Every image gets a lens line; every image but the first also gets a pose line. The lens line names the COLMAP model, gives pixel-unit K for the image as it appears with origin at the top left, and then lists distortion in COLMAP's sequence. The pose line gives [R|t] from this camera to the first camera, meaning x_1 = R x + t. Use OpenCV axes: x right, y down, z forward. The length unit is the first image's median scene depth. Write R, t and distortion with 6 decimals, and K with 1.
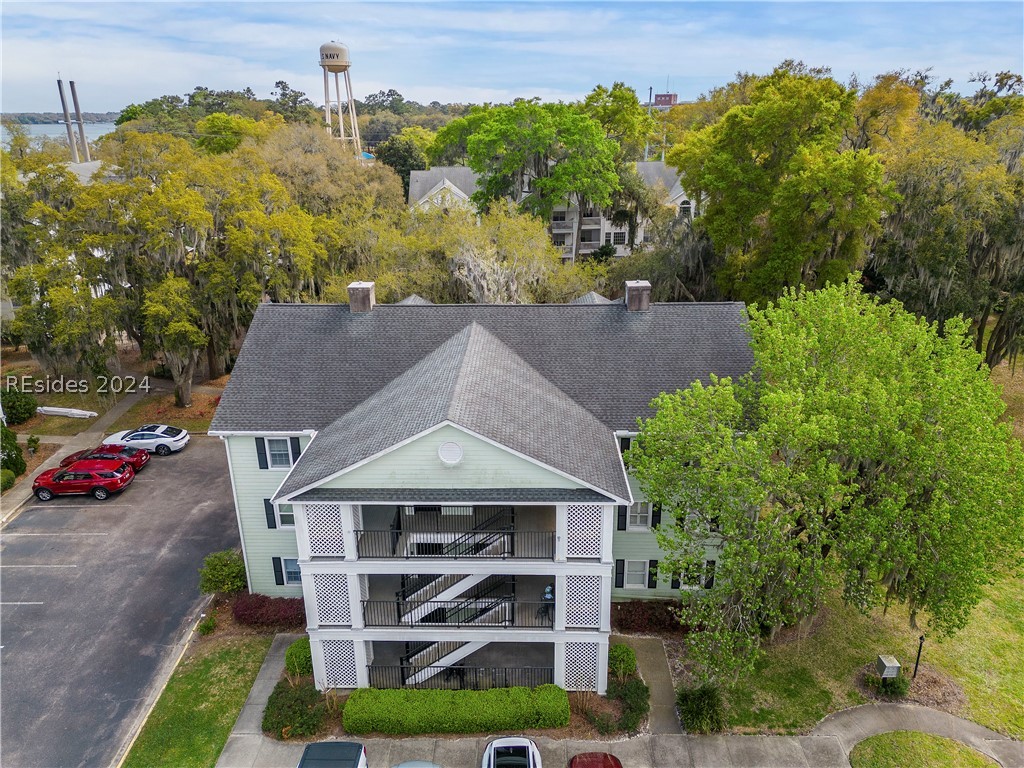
lens RADIAL K [[717.1, 0, 514.5], [0, 717.1, 378.7], [0, 0, 1]] dist [0.082834, -0.076837]
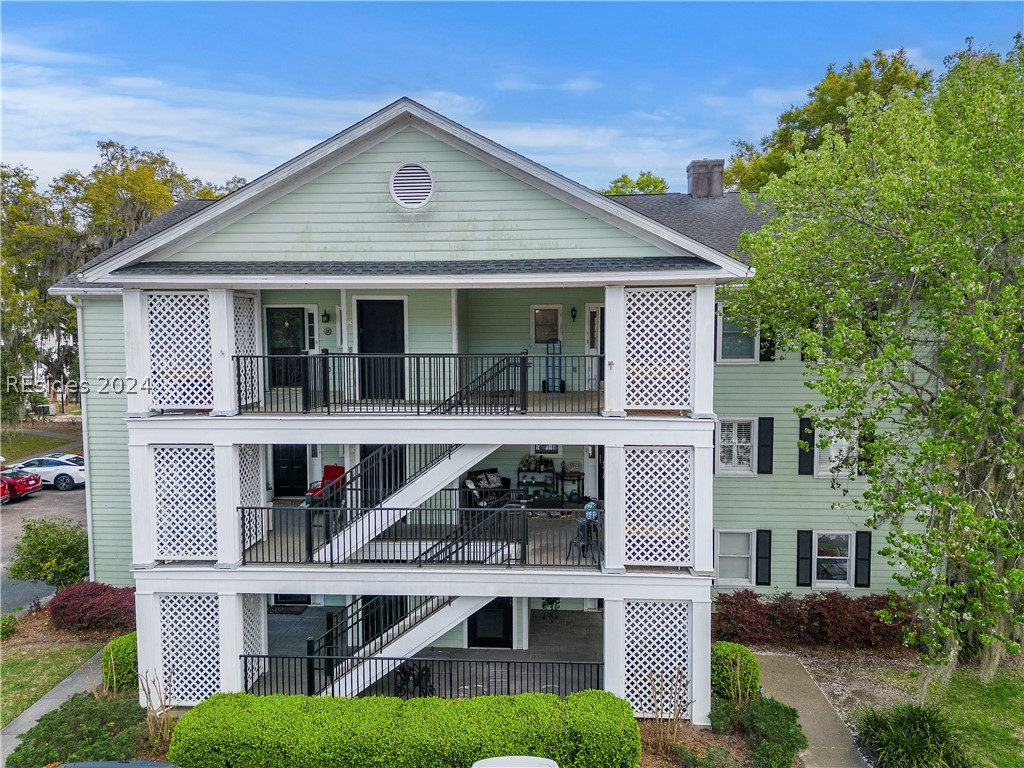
lens RADIAL K [[717.1, 0, 514.5], [0, 717.1, 378.7], [0, 0, 1]] dist [0.082834, -0.076837]
pose [[0.999519, 0.006627, -0.030309, 0.006313], [-0.014937, 0.959037, -0.282886, 0.362382], [0.027193, 0.283202, 0.958675, 0.464808]]
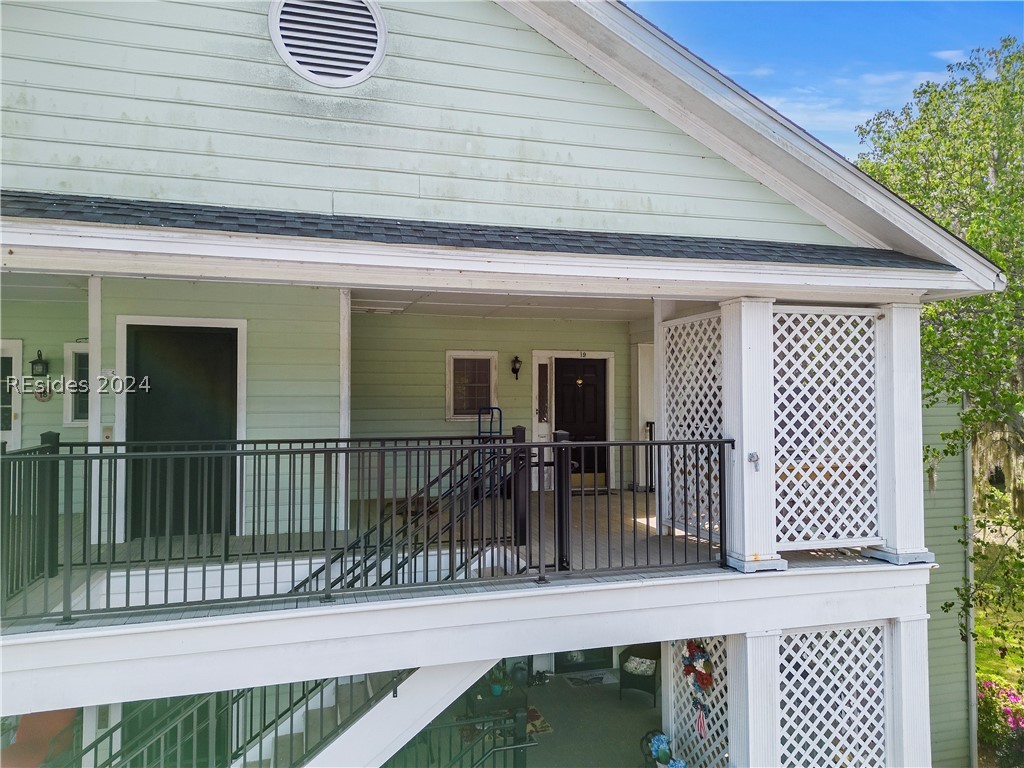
lens RADIAL K [[708.2, 0, 510.7], [0, 708.2, 371.1], [0, 0, 1]] dist [0.004448, -0.000080]
pose [[0.947520, 0.018161, 0.319180, -0.094771], [0.105437, 0.924773, -0.365619, 0.259898], [-0.301809, 0.380085, 0.874326, 0.751696]]
